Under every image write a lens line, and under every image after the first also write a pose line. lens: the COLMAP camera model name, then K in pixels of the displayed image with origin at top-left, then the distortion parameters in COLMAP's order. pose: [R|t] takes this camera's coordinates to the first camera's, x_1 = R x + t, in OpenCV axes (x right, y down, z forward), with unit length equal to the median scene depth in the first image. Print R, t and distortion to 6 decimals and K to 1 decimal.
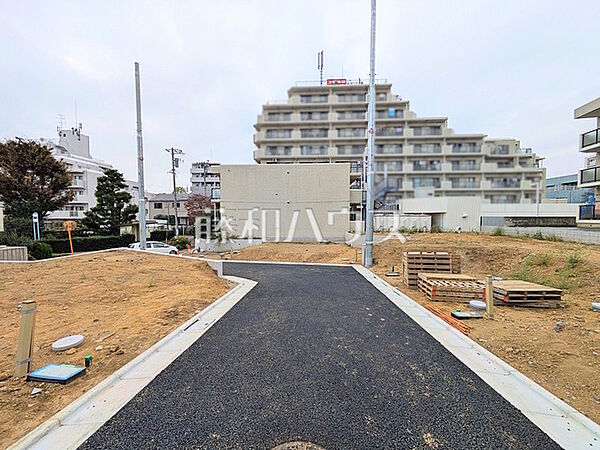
lens RADIAL K [[236.8, 0, 299.4], [0, 236.8, 224.5], [0, 0, 1]] dist [-0.000551, 0.002100]
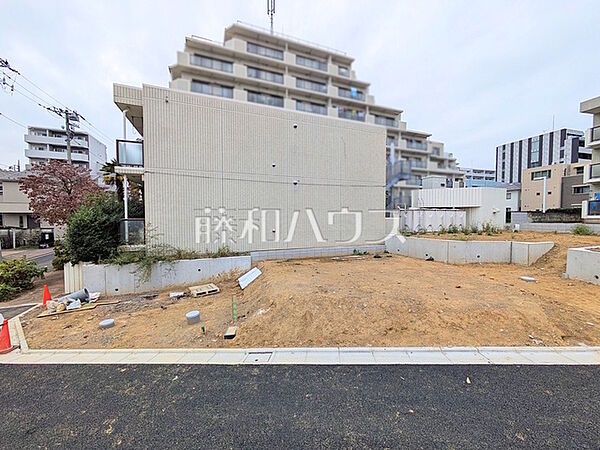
lens RADIAL K [[236.8, 0, 299.4], [0, 236.8, 224.5], [0, 0, 1]] dist [-0.000551, 0.002100]
pose [[0.908211, -0.014255, 0.418270, -0.154119], [0.012920, 0.999898, 0.006024, -0.001363], [-0.418313, -0.000067, 0.908303, 0.296432]]
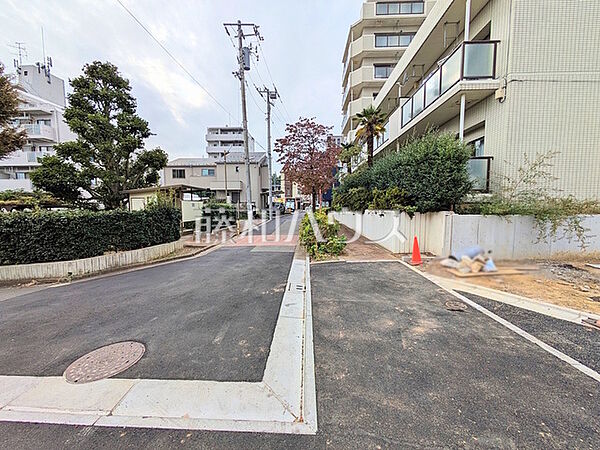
lens RADIAL K [[236.8, 0, 299.4], [0, 236.8, 224.5], [0, 0, 1]] dist [-0.000551, 0.002100]
pose [[0.999643, -0.007115, 0.025765, -0.348957], [0.005936, 0.998945, 0.045537, 0.034677], [-0.026062, -0.045368, 0.998630, 0.424780]]
